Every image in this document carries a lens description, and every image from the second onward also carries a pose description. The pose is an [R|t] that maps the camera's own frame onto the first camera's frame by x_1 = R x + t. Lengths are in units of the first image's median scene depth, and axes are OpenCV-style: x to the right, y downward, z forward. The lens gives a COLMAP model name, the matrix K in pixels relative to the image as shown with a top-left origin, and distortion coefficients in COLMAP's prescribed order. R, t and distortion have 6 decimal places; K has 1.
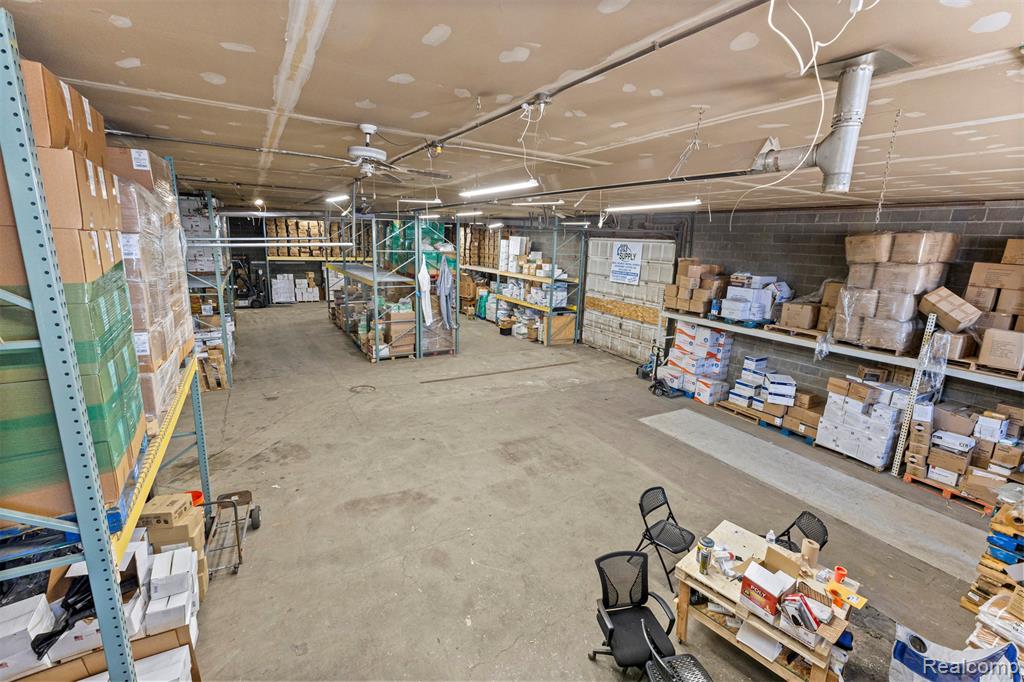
lens RADIAL K [[450.6, 0, 511.1], [0, 450.6, 337.4], [0, 0, 1]] dist [0.000084, 0.000000]
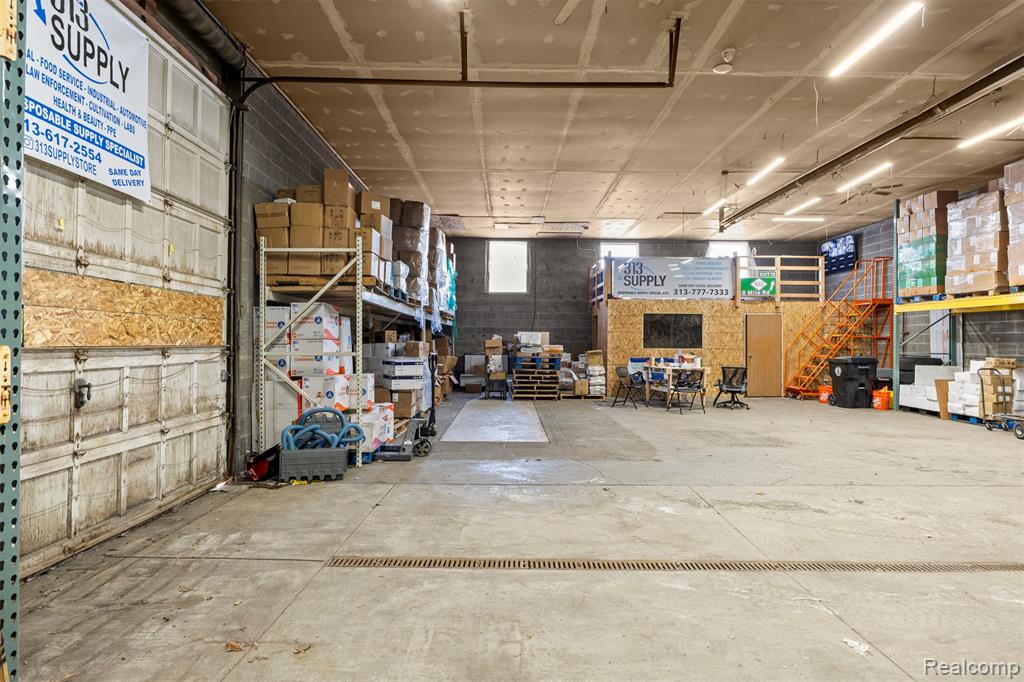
lens RADIAL K [[556.4, 0, 509.1], [0, 556.4, 339.7], [0, 0, 1]] dist [-0.016055, 0.001685]
pose [[-0.868944, -0.033676, 0.493763, -0.046580], [0.072313, 0.978336, 0.193985, -0.092368], [-0.489599, 0.204267, -0.847684, 1.234752]]
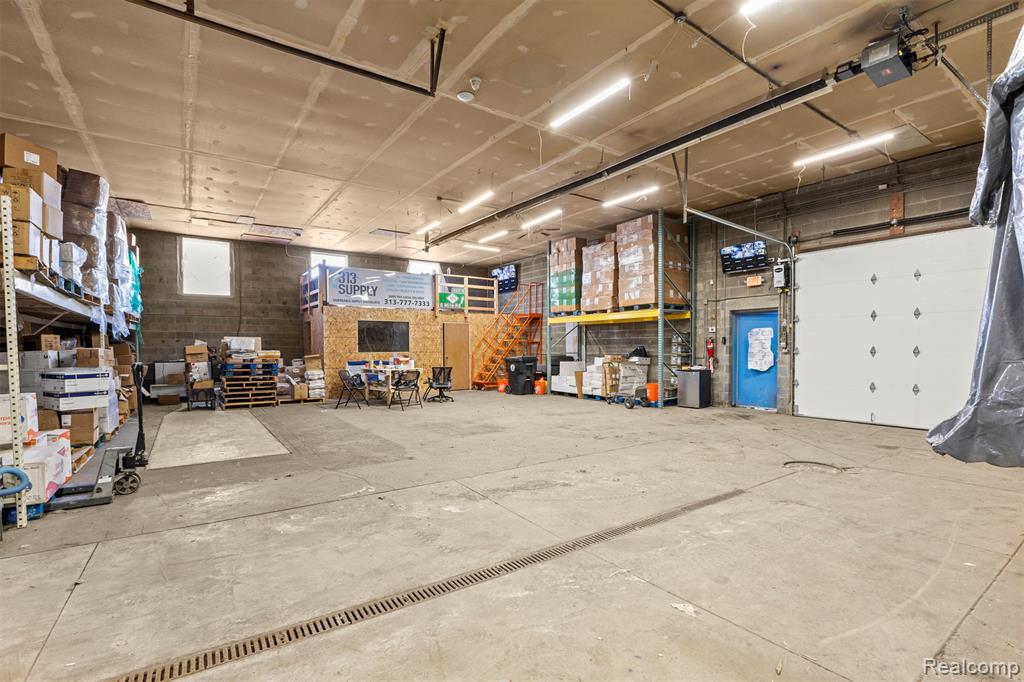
lens RADIAL K [[469.4, 0, 513.1], [0, 469.4, 364.6], [0, 0, 1]] dist [-0.027797, 0.002441]
pose [[-0.995402, -0.024001, -0.092728, 0.027712], [-0.046070, 0.968730, 0.243801, -0.078551], [0.083977, 0.246952, -0.965382, 1.183562]]
